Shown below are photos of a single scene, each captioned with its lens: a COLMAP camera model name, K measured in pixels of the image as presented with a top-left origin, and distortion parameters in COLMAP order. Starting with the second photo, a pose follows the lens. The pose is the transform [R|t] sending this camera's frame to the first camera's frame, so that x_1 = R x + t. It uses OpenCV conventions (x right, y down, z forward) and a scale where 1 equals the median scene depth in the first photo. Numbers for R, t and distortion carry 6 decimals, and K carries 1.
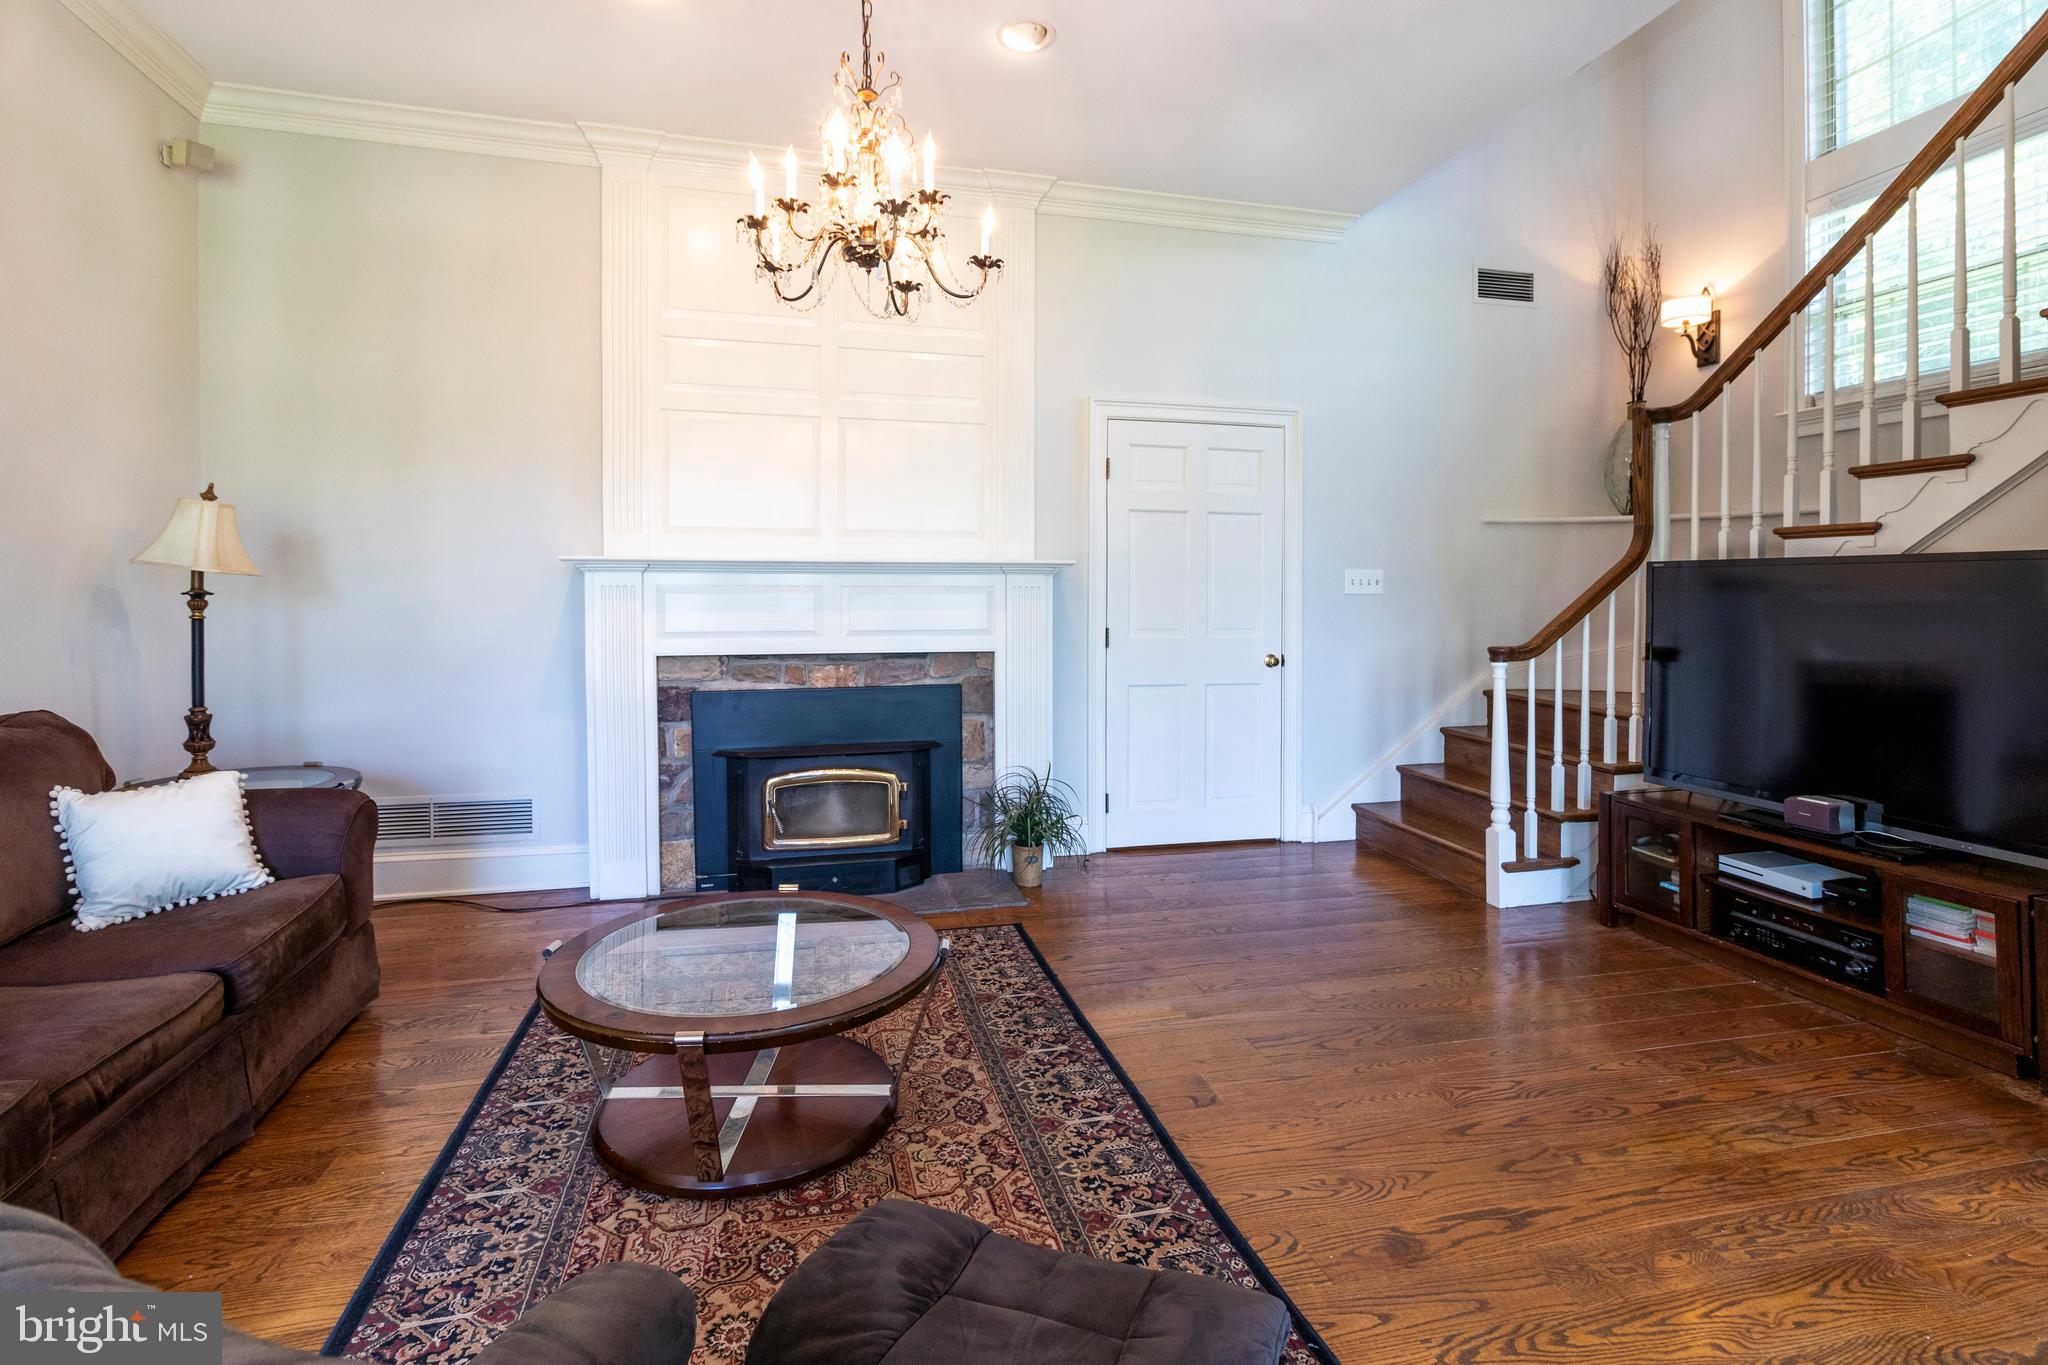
lens RADIAL K [[992.8, 0, 1059.3], [0, 992.8, 610.2], [0, 0, 1]] dist [0.039824, -0.000576]
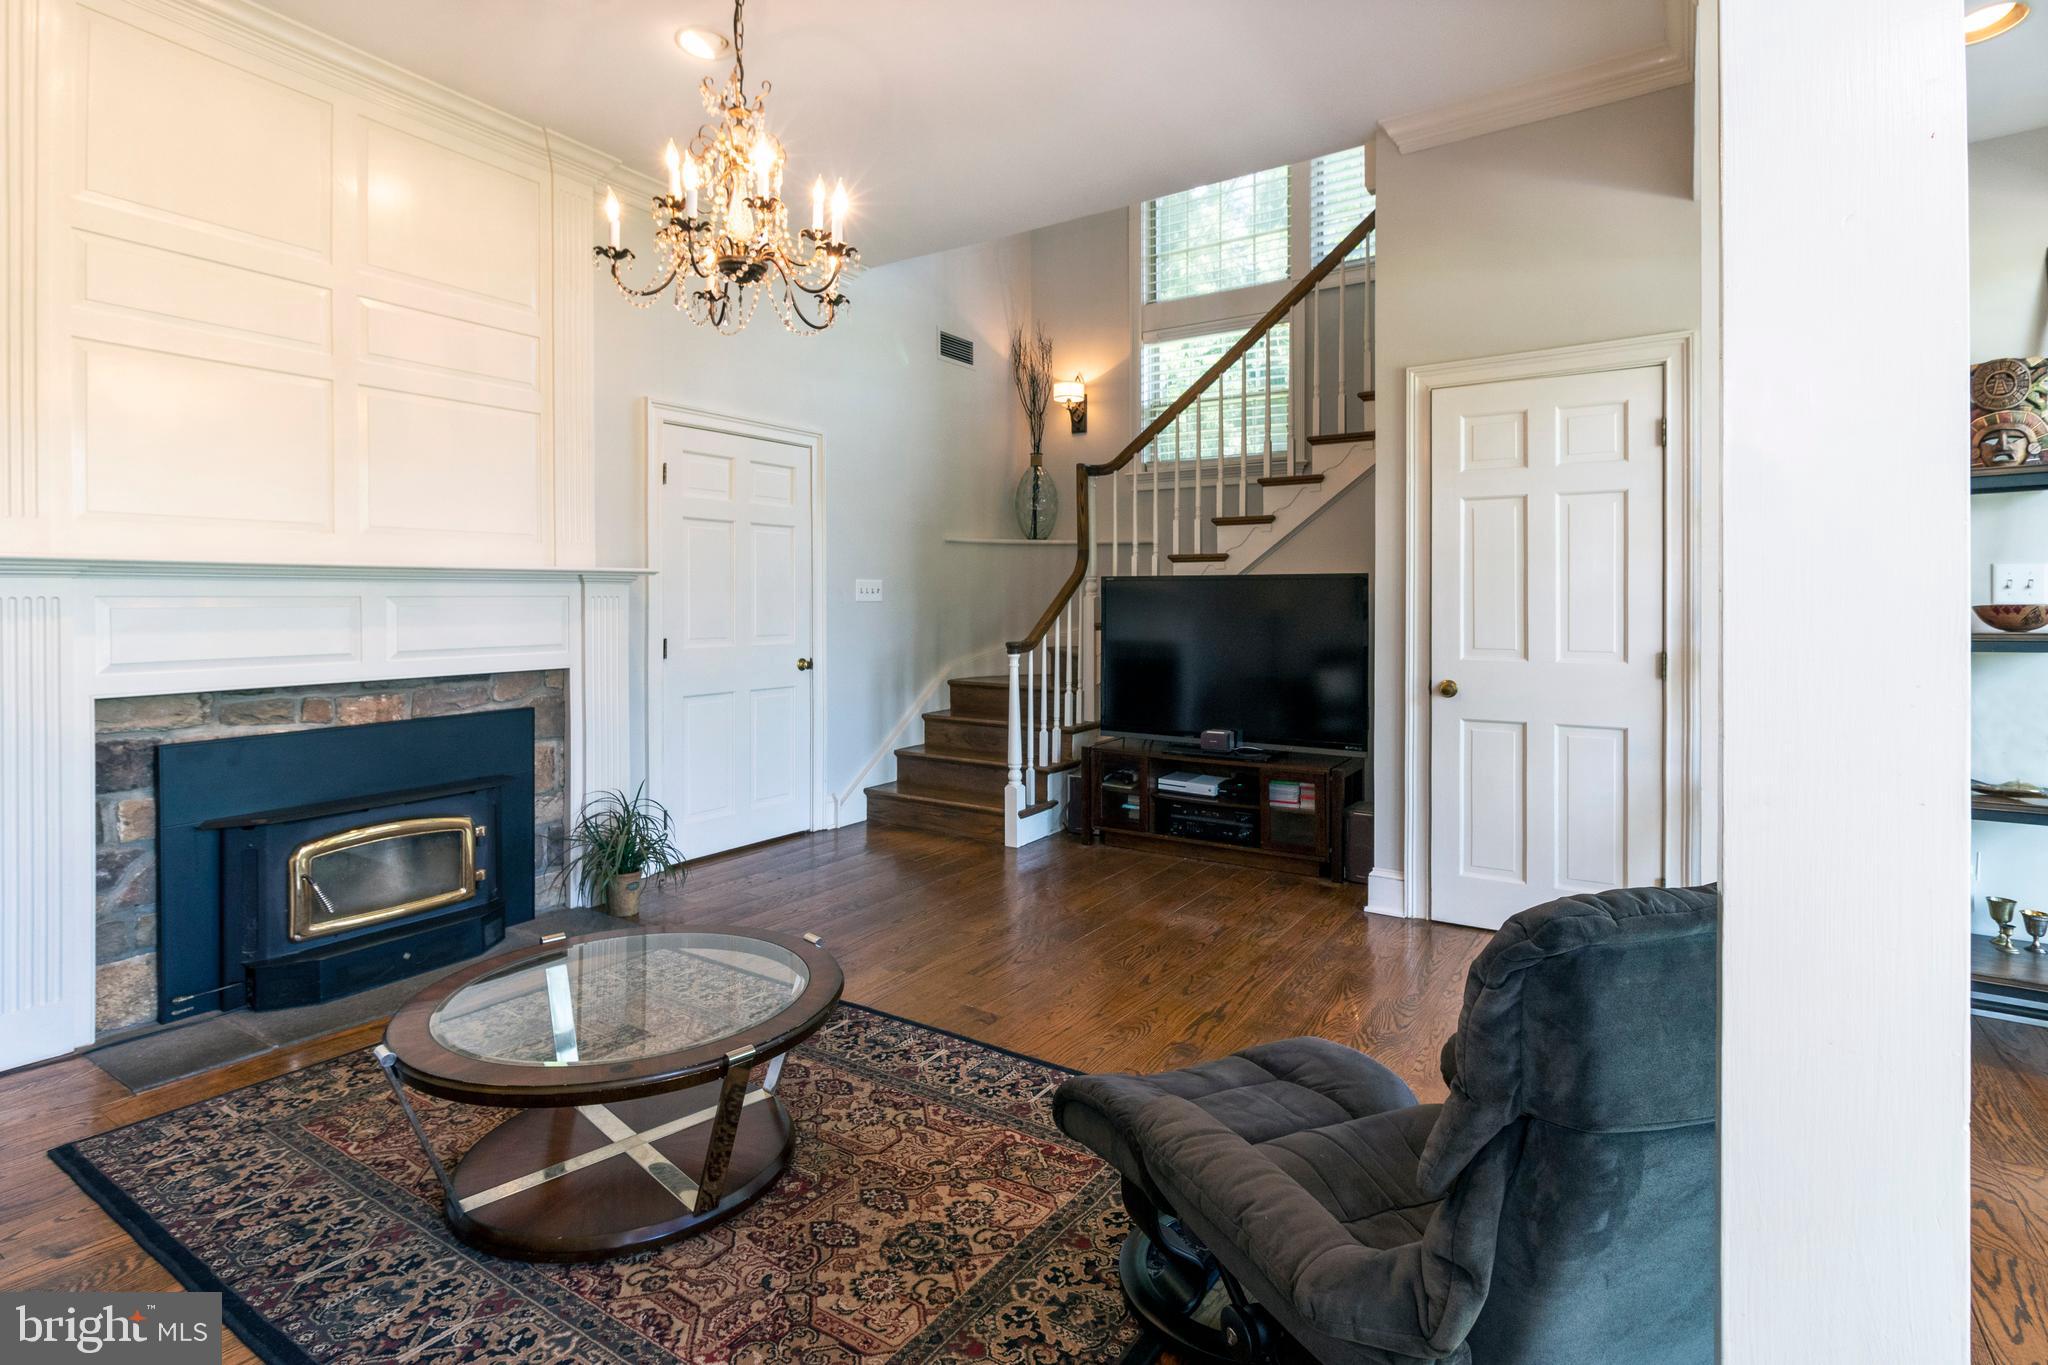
lens RADIAL K [[992.8, 0, 1059.3], [0, 992.8, 610.2], [0, 0, 1]] dist [0.039824, -0.000576]
pose [[0.746132, -0.013875, 0.665654, -0.363033], [0.017640, 0.999844, 0.001069, -0.004706], [-0.665565, 0.010945, 0.746260, 0.019134]]
